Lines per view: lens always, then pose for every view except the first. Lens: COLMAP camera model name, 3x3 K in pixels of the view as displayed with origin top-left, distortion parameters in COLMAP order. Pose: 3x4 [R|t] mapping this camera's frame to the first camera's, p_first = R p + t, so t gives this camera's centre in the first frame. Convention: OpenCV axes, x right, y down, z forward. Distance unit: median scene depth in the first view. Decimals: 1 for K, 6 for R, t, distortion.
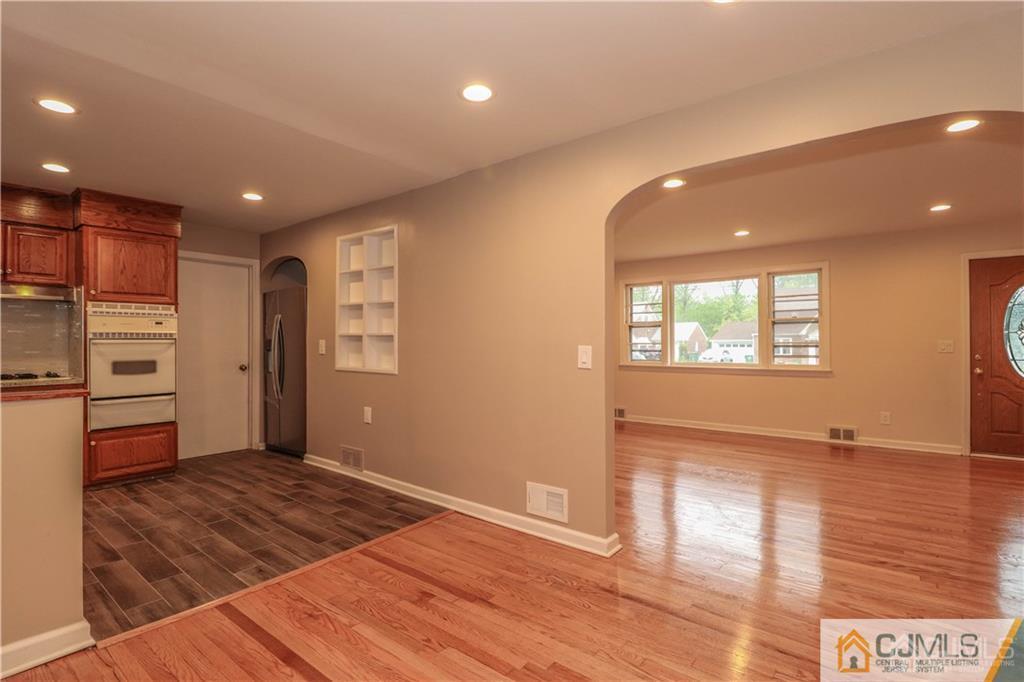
lens RADIAL K [[461.8, 0, 512.0], [0, 461.8, 341.0], [0, 0, 1]] dist [0.003959, -0.012827]
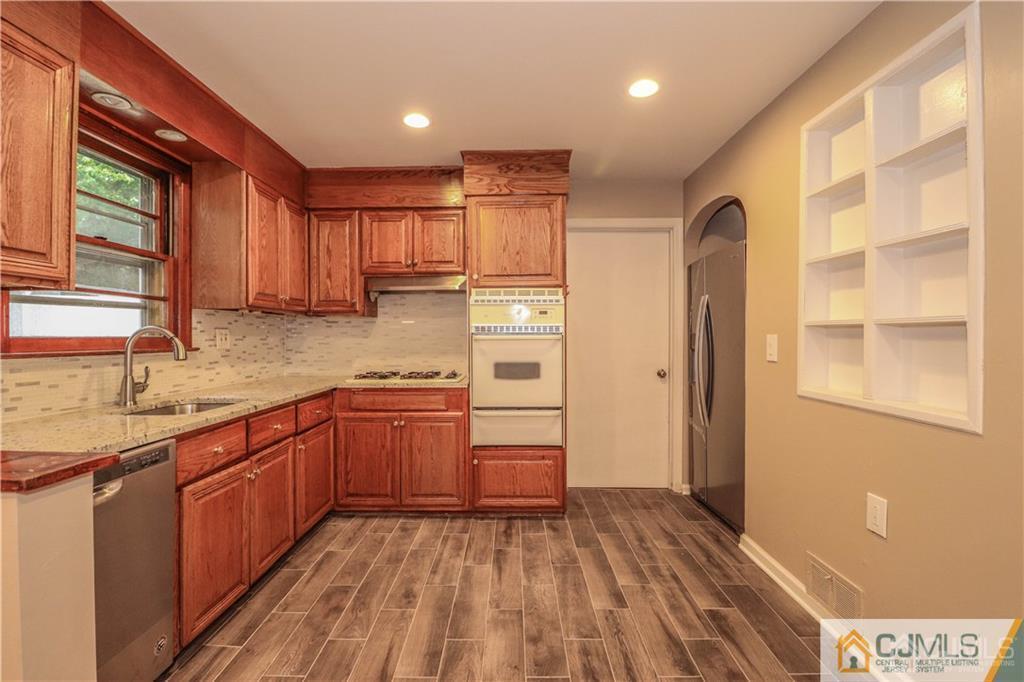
lens RADIAL K [[489.2, 0, 511.7], [0, 489.2, 337.4], [0, 0, 1]] dist [0.003249, -0.011925]
pose [[0.608286, 0.003001, -0.793712, -0.173541], [0.001724, 0.999986, 0.005101, -0.002626], [0.793716, -0.004471, 0.608272, 0.495937]]
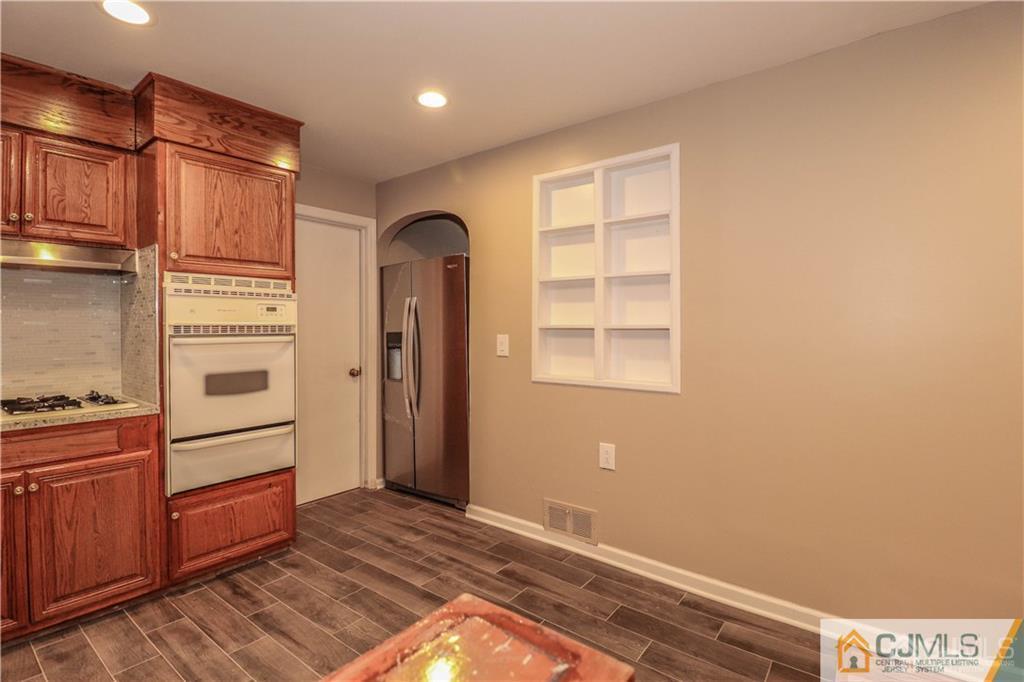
lens RADIAL K [[480.4, 0, 528.5], [0, 480.4, 329.1], [0, 0, 1]] dist [0.000939, -0.011733]
pose [[0.999979, -0.002176, 0.006131, -0.444991], [0.002159, 0.999994, 0.002704, -0.013589], [-0.006137, -0.002691, 0.999978, 0.371966]]
